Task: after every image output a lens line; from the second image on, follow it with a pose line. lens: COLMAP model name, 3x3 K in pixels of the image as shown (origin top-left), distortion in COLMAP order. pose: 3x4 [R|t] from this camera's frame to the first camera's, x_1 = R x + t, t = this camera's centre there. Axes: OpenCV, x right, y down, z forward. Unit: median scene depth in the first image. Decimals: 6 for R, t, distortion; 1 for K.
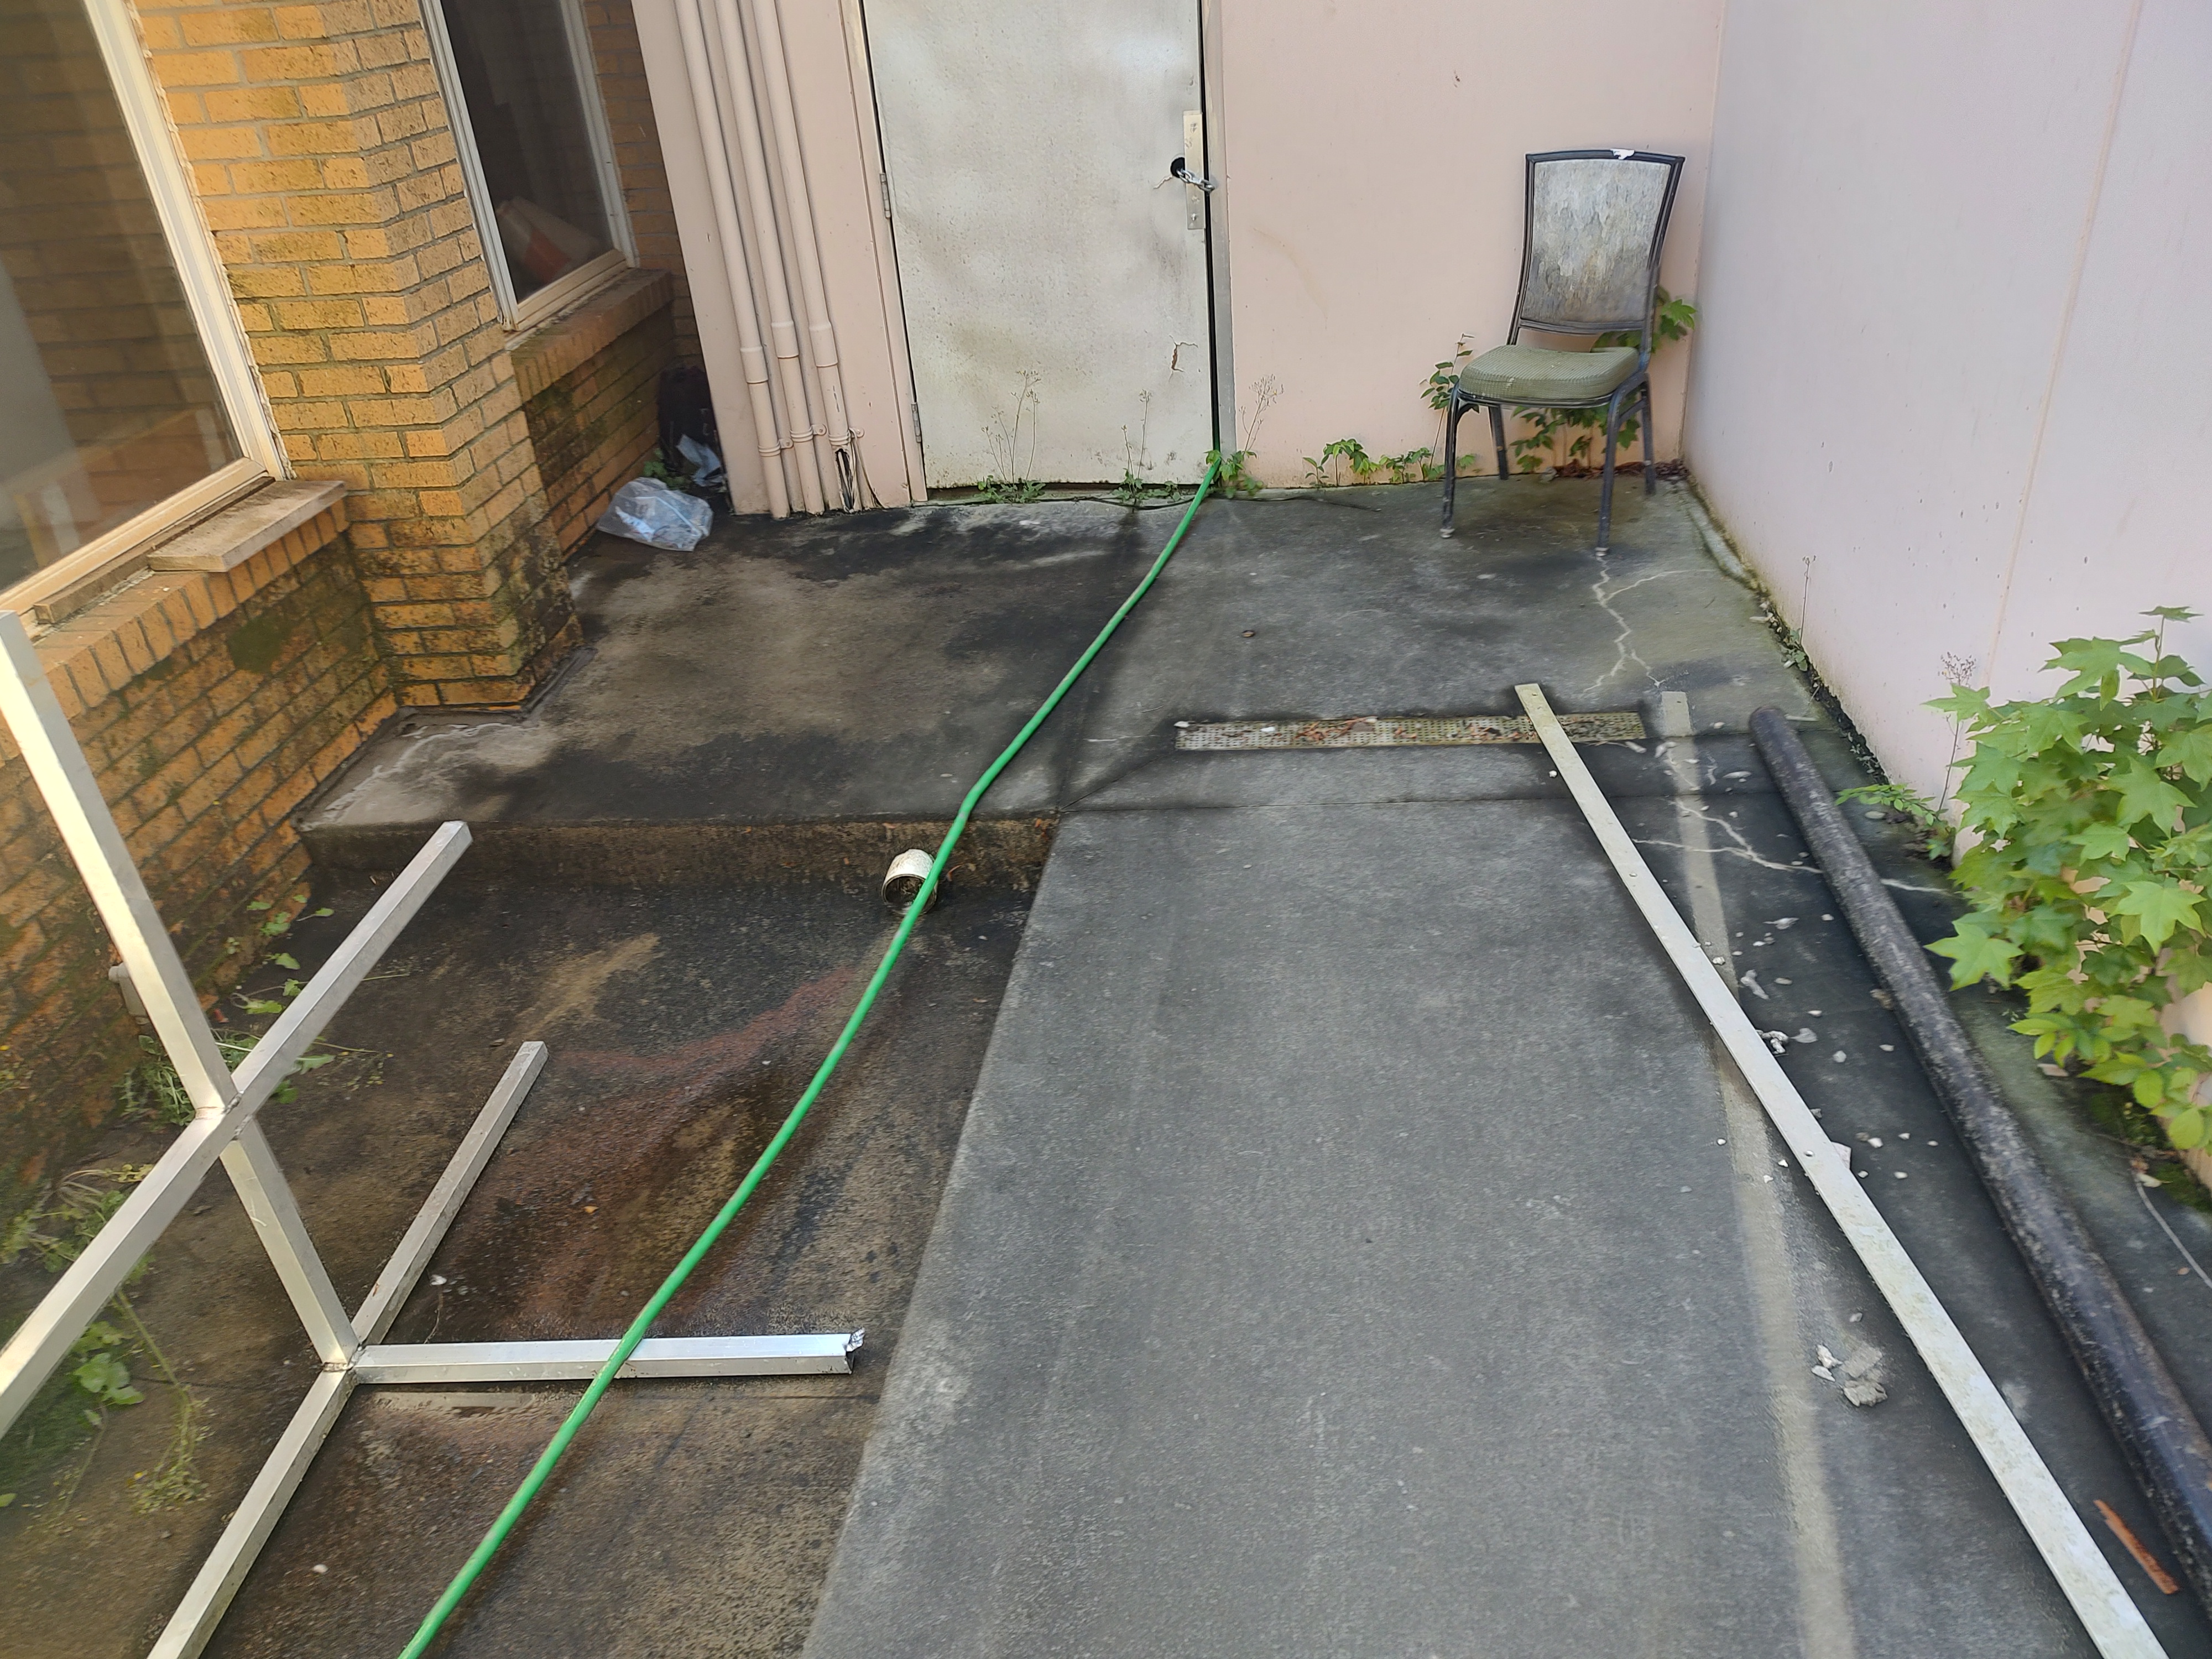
lens RADIAL K [[1581.2, 0, 1110.2], [0, 1581.2, 814.9], [0, 0, 1]] dist [0.018447, -0.009922]
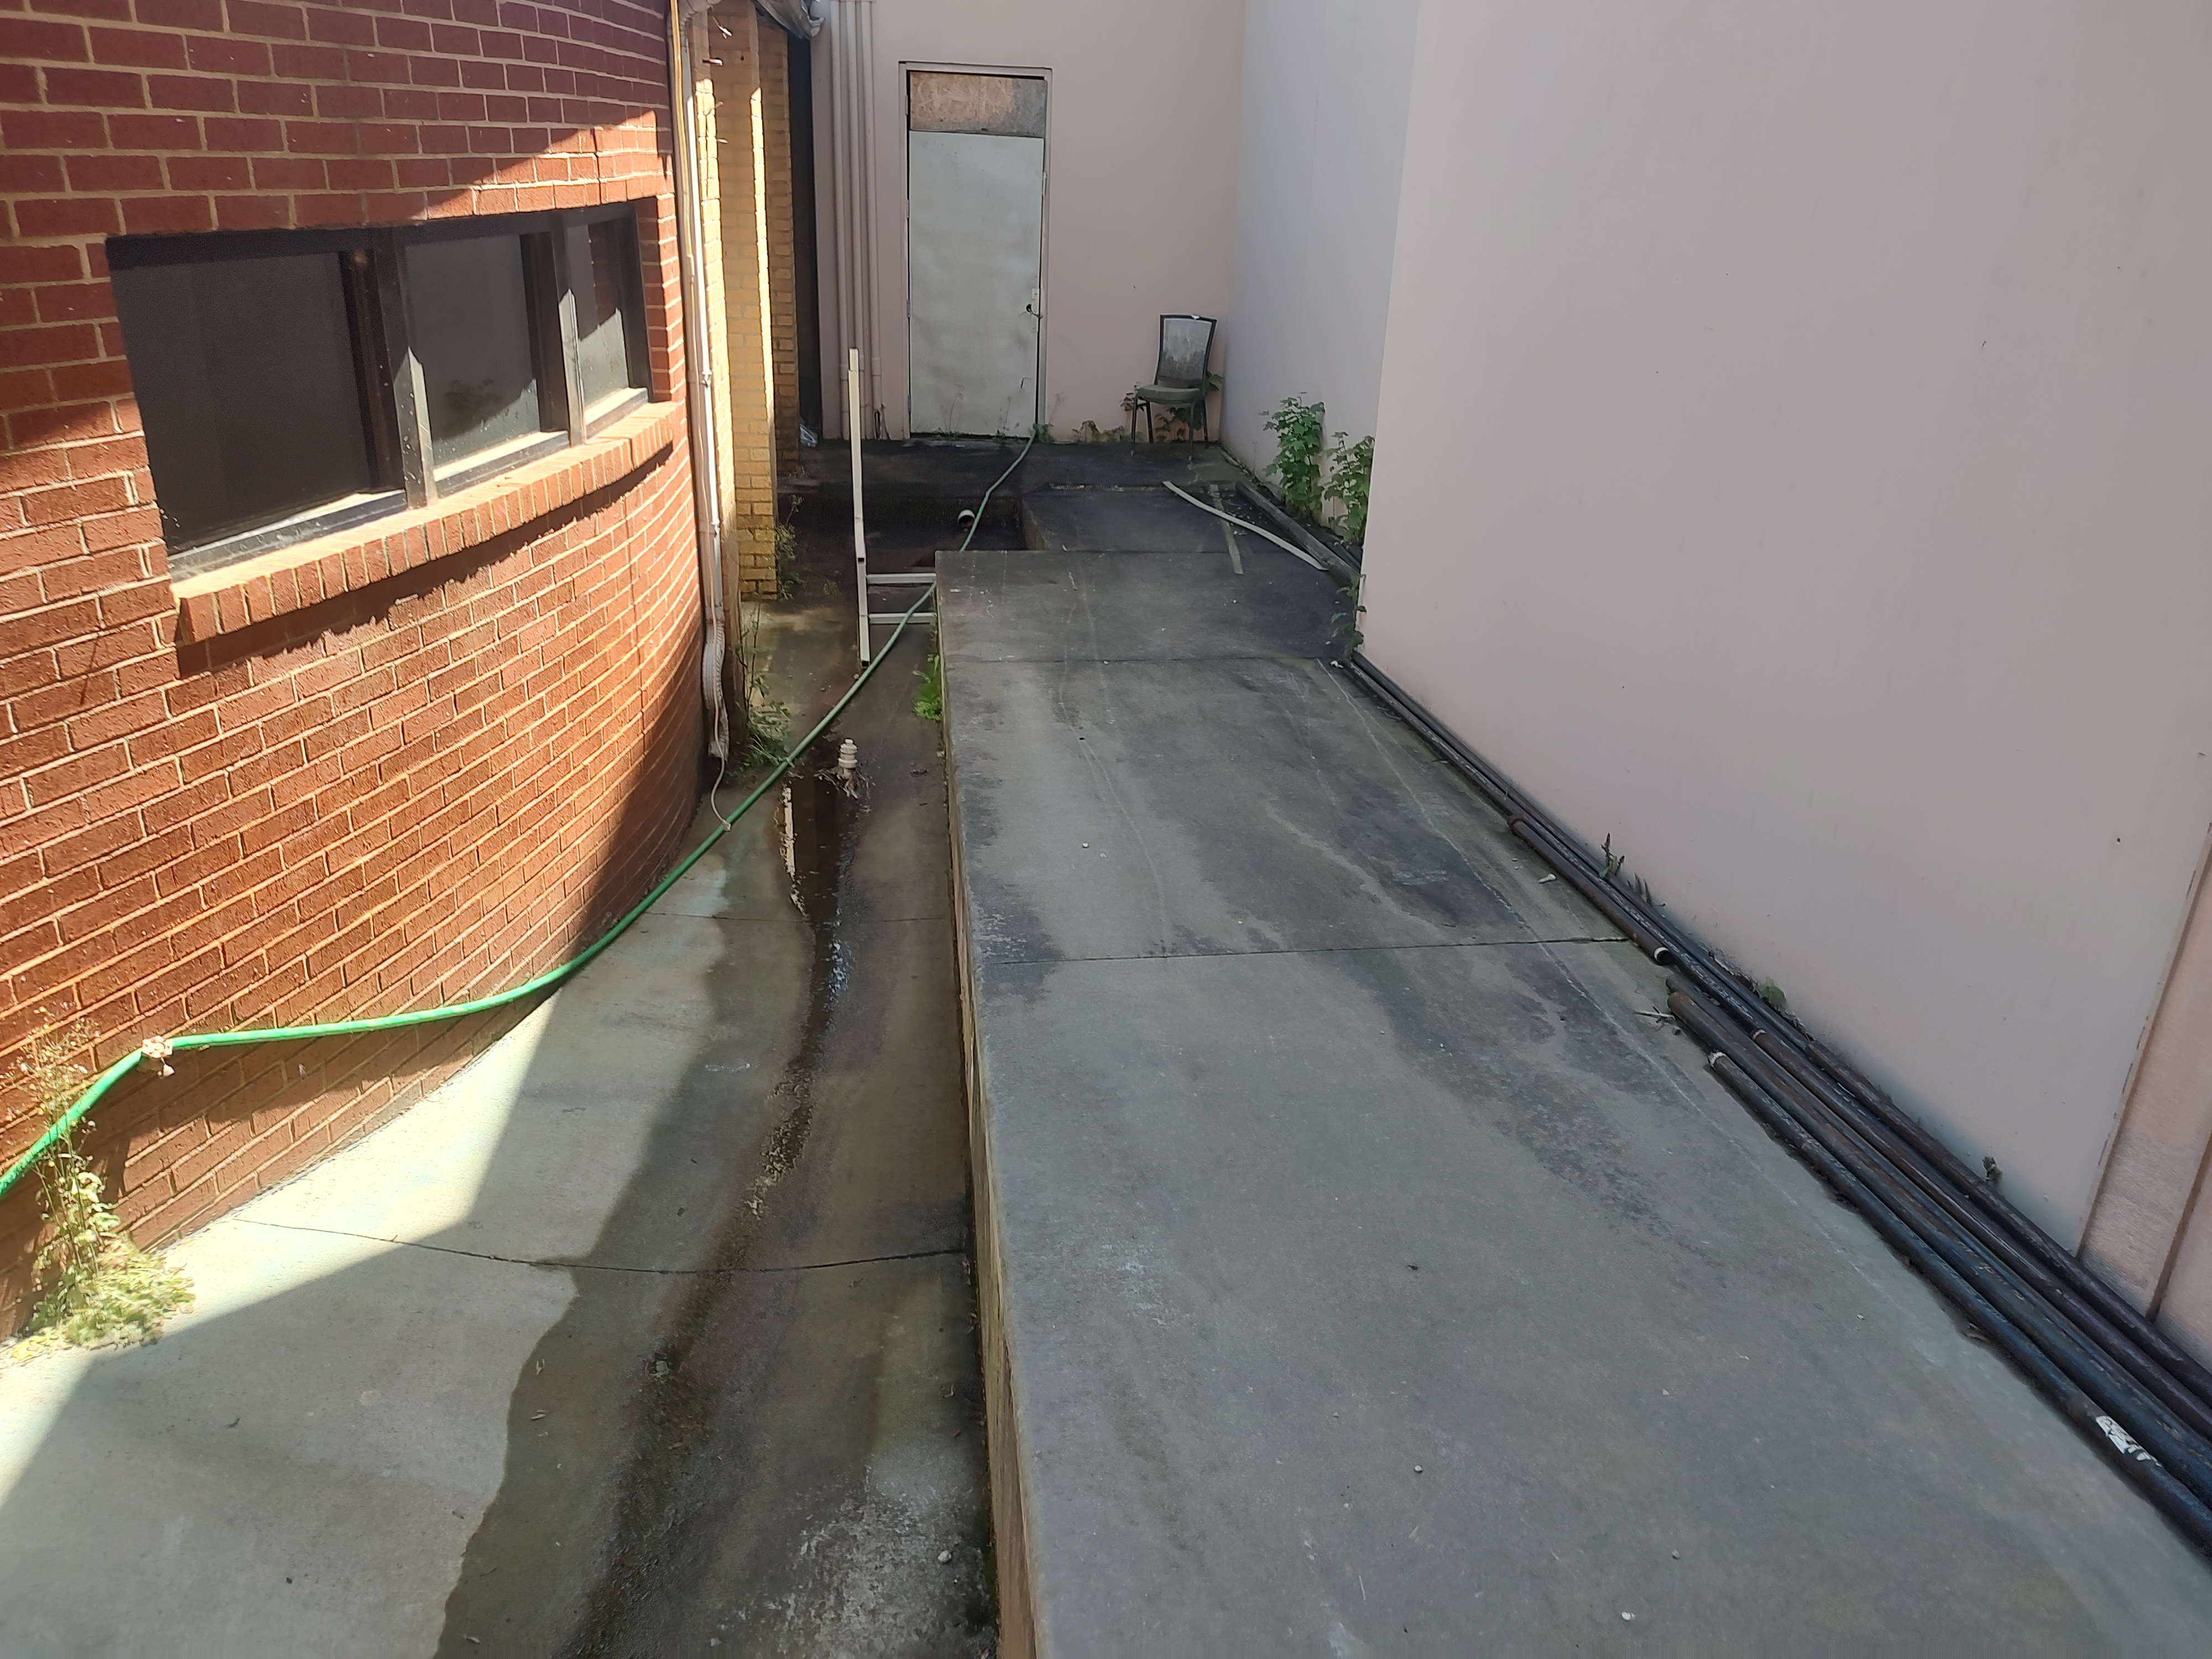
lens RADIAL K [[1581.2, 0, 1110.2], [0, 1581.2, 814.9], [0, 0, 1]] dist [0.018447, -0.009922]
pose [[0.969256, 0.024303, 0.244850, -0.436065], [0.010001, 0.990396, -0.137895, 0.756254], [-0.245850, 0.136104, 0.959705, -1.376072]]
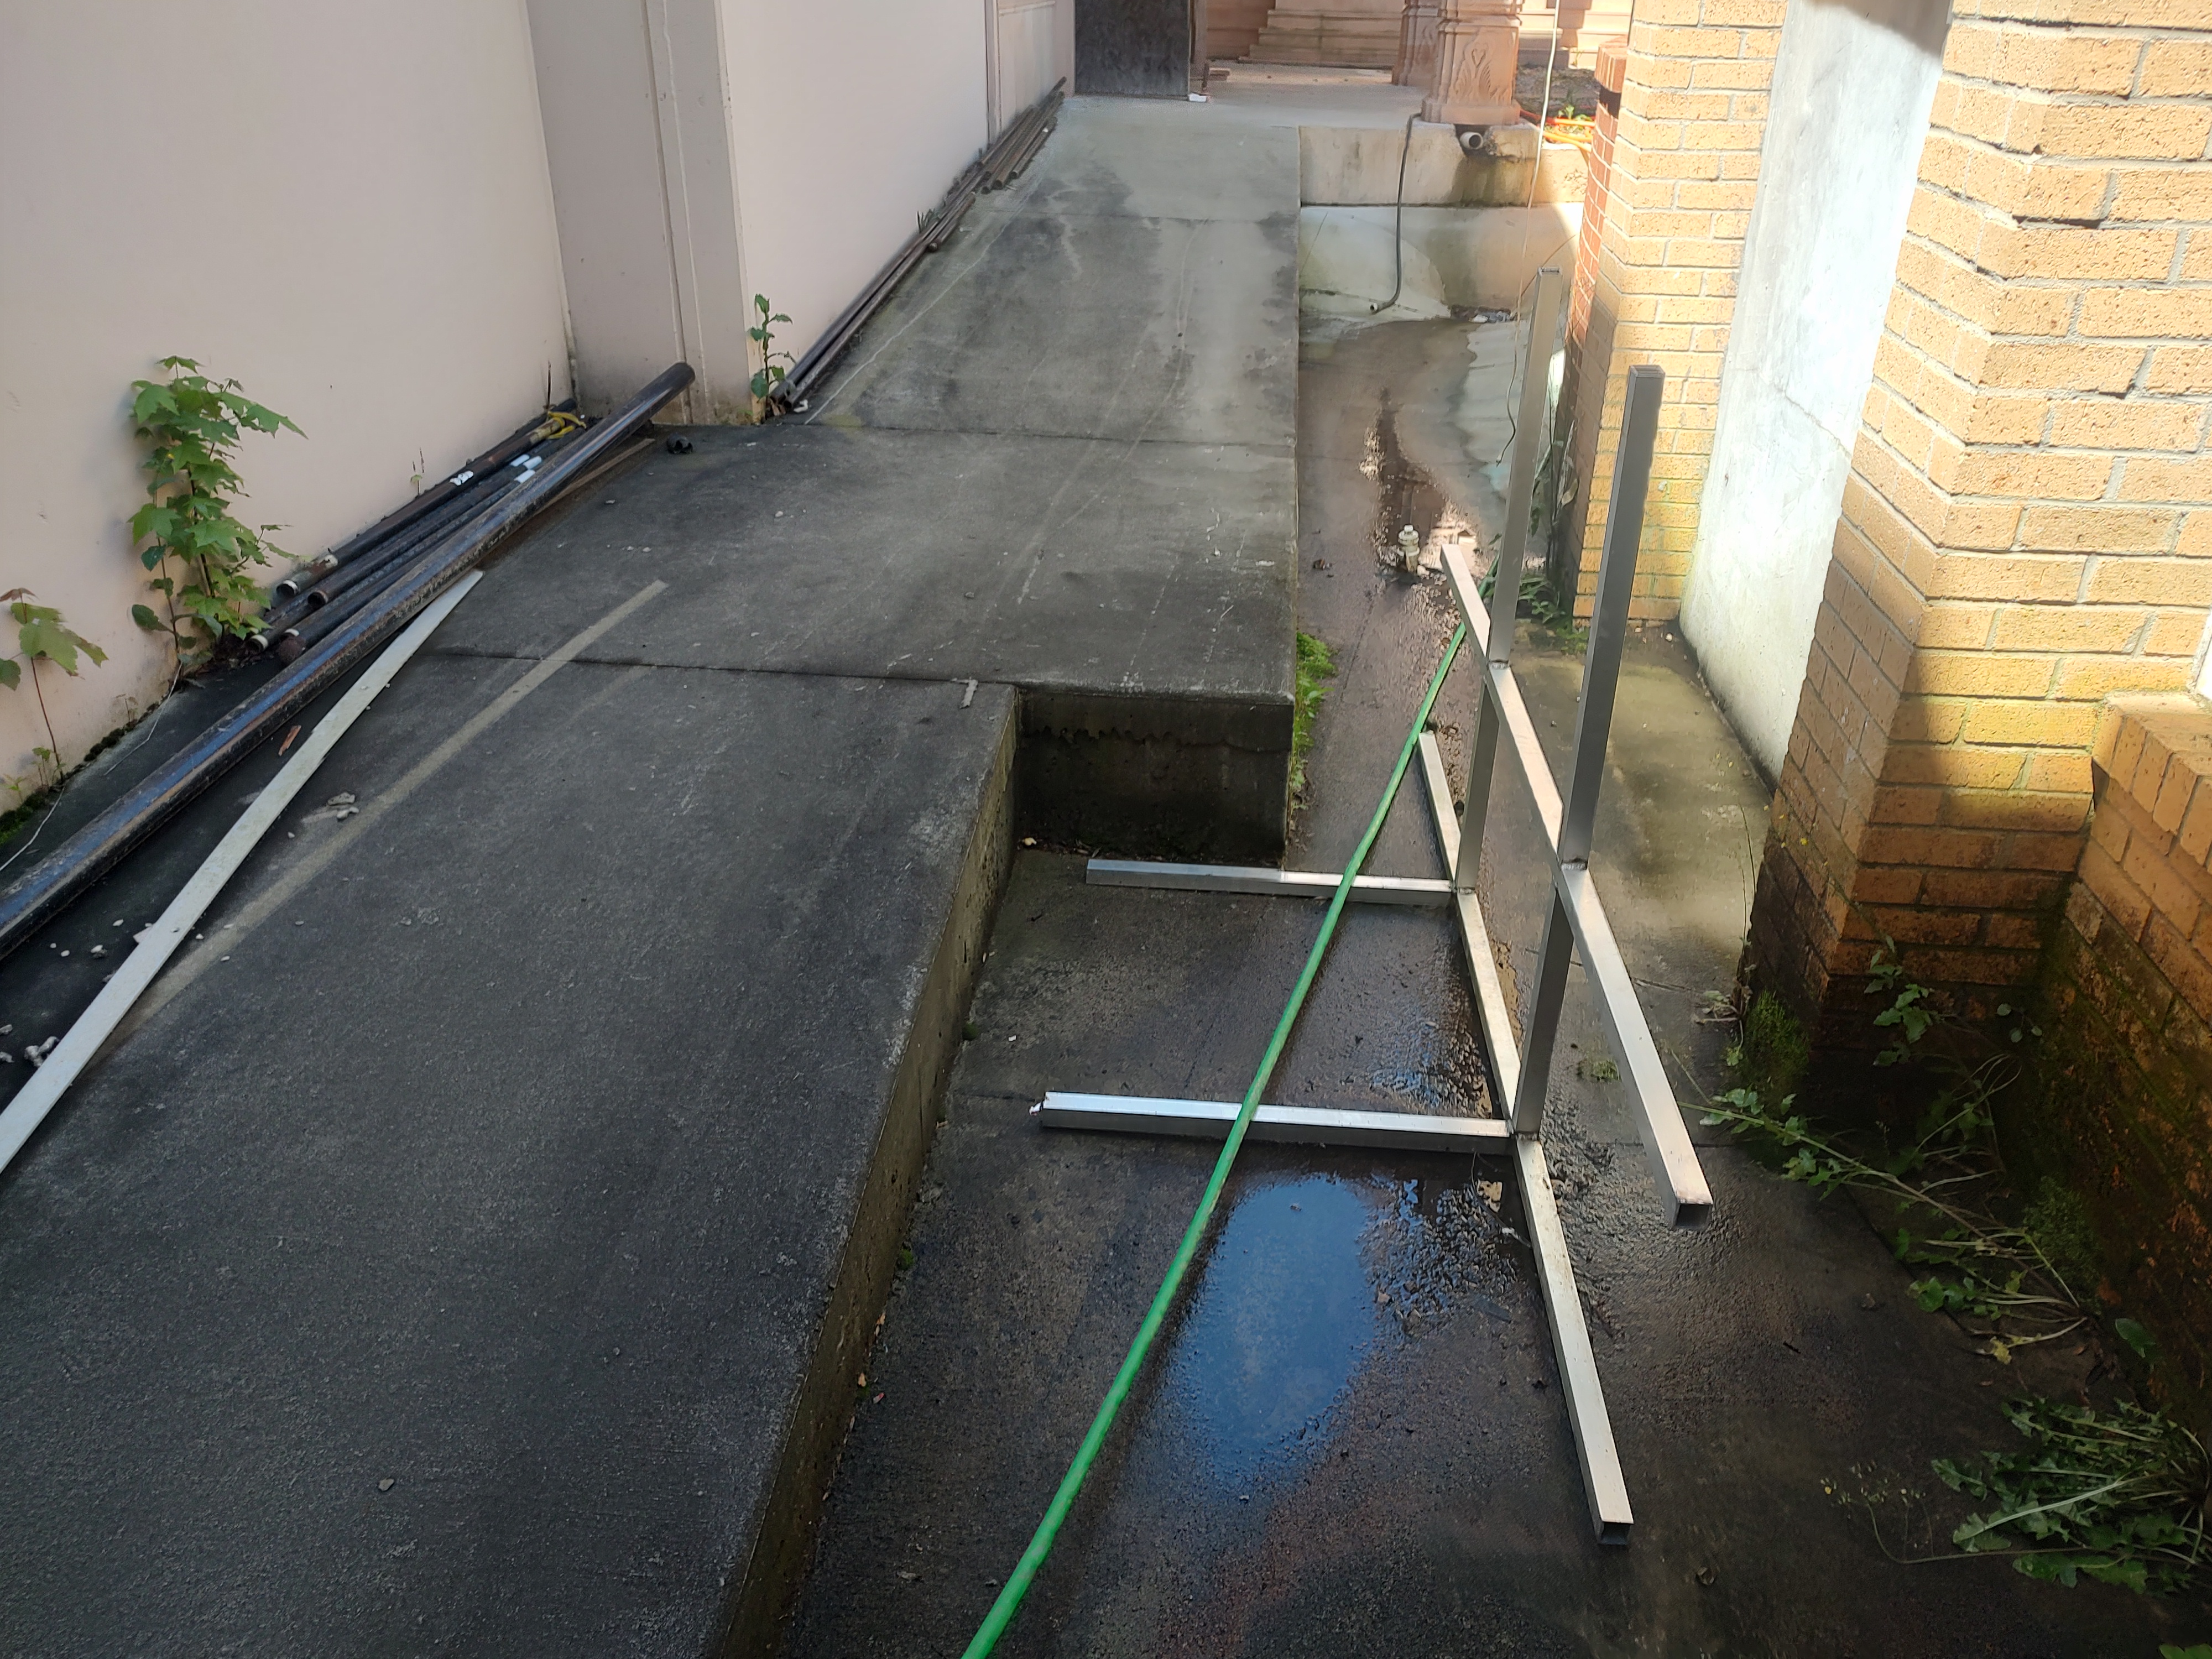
lens RADIAL K [[1581.2, 0, 1110.2], [0, 1581.2, 814.9], [0, 0, 1]] dist [0.018447, -0.009922]
pose [[-0.997584, 0.062536, 0.030256, -0.134542], [0.057979, 0.509536, 0.858494, -0.373824], [0.038270, 0.858174, -0.511931, 0.736239]]
